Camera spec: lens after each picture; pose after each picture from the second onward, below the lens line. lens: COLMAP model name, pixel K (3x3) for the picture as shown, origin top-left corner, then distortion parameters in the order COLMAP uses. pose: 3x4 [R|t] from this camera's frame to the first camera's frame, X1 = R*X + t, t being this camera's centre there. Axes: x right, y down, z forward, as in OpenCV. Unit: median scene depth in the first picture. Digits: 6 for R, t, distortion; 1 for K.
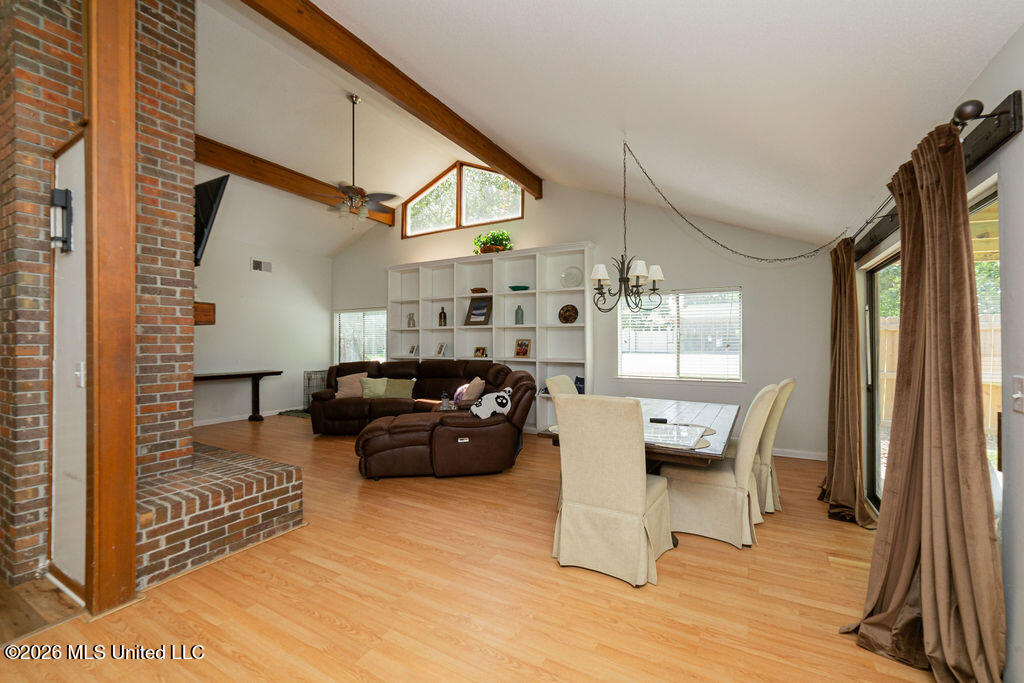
lens RADIAL K [[402.6, 0, 513.6], [0, 402.6, 332.4], [0, 0, 1]] dist [-0.012191, 0.000145]
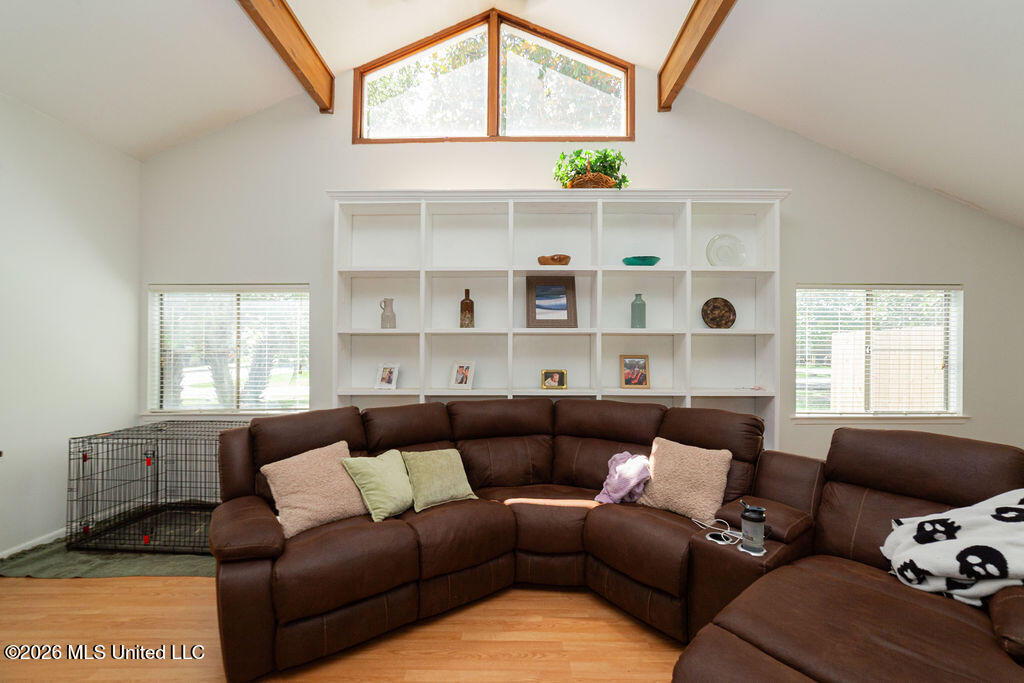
lens RADIAL K [[399.6, 0, 510.0], [0, 399.6, 356.0], [0, 0, 1]] dist [-0.014671, -0.000029]
pose [[0.892196, 0.007711, 0.451582, -0.364355], [-0.012899, 0.999881, 0.008412, 0.014861], [-0.451464, -0.013330, 0.892190, 0.558953]]
